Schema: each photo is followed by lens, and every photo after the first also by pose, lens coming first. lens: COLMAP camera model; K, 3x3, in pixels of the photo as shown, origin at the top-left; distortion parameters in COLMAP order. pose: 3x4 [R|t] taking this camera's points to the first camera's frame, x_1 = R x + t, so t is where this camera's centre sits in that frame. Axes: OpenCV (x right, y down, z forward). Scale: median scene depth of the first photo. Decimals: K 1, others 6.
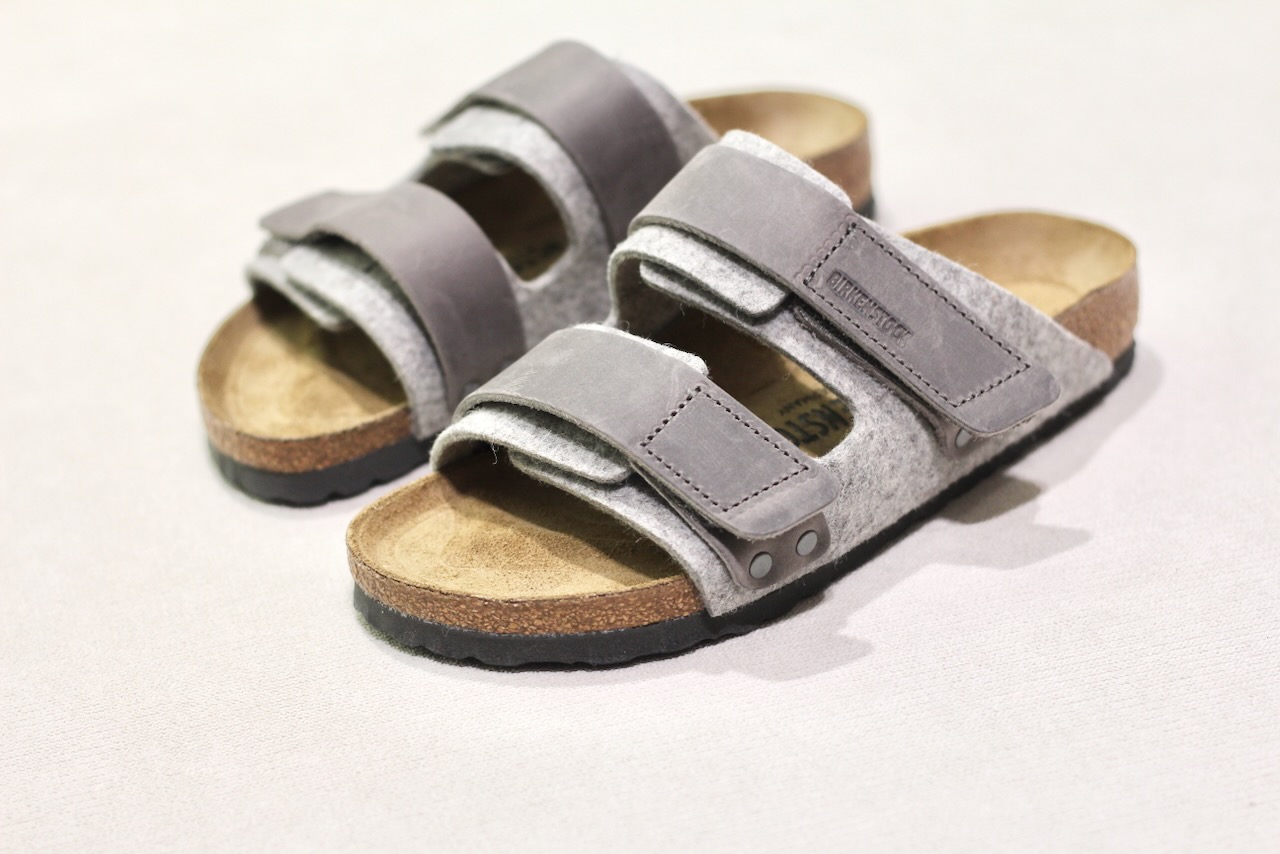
lens RADIAL K [[3158.1, 0, 640.0], [0, 3158.1, 427.0], [0, 0, 1]] dist [0.083510, -3.613457]
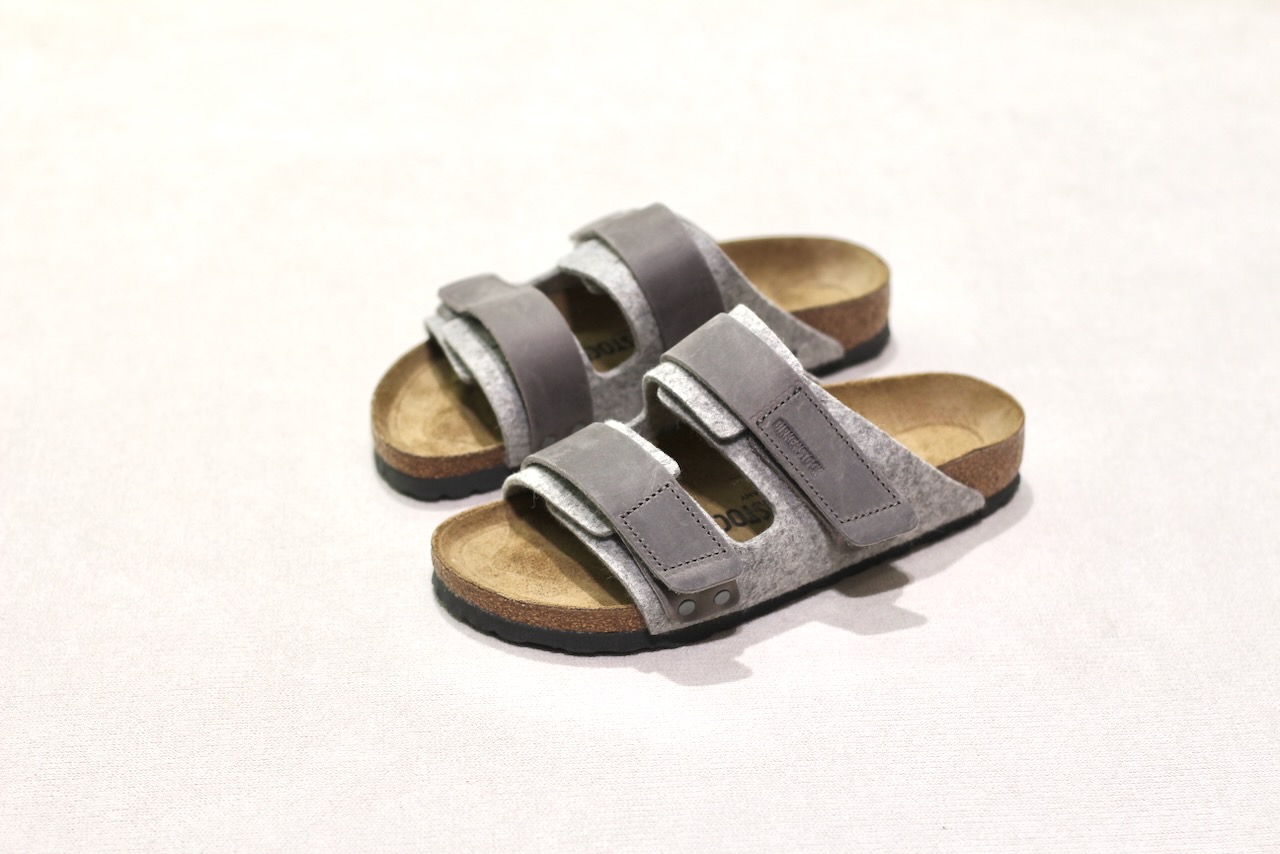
lens RADIAL K [[3158.1, 0, 640.0], [0, 3158.1, 427.0], [0, 0, 1]] dist [0.083510, -3.613457]
pose [[0.977414, 0.172326, -0.122333, 0.179405], [-0.164076, 0.983619, 0.074656, -0.145039], [0.133195, -0.052898, 0.989677, -0.480491]]
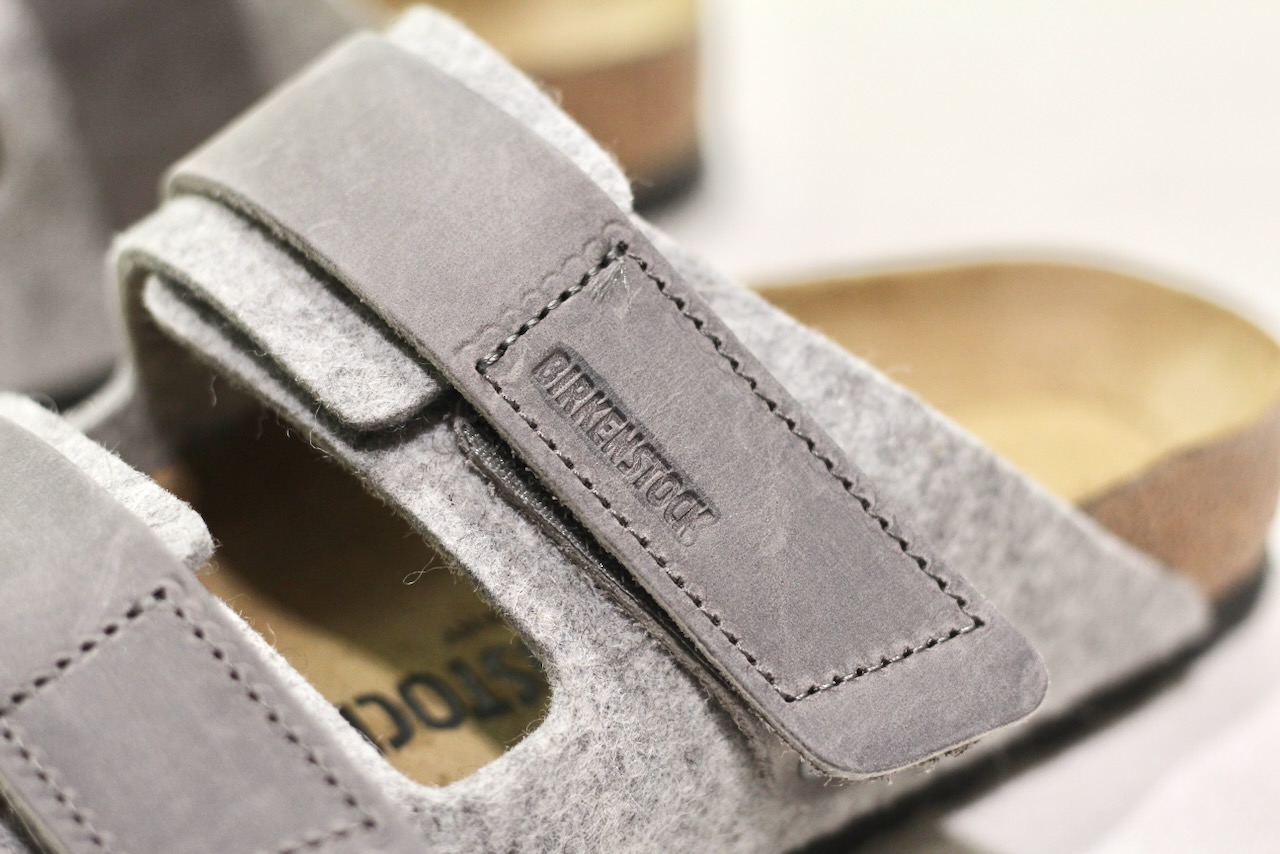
lens RADIAL K [[3304.0, 0, 640.0], [0, 3304.0, 427.0], [0, 0, 1]] dist [-0.152511, -1.334452]
pose [[0.989793, 0.124961, -0.068521, 0.104597], [-0.124614, 0.992161, 0.009322, -0.044142], [0.069148, -0.000688, 0.997606, 0.549851]]
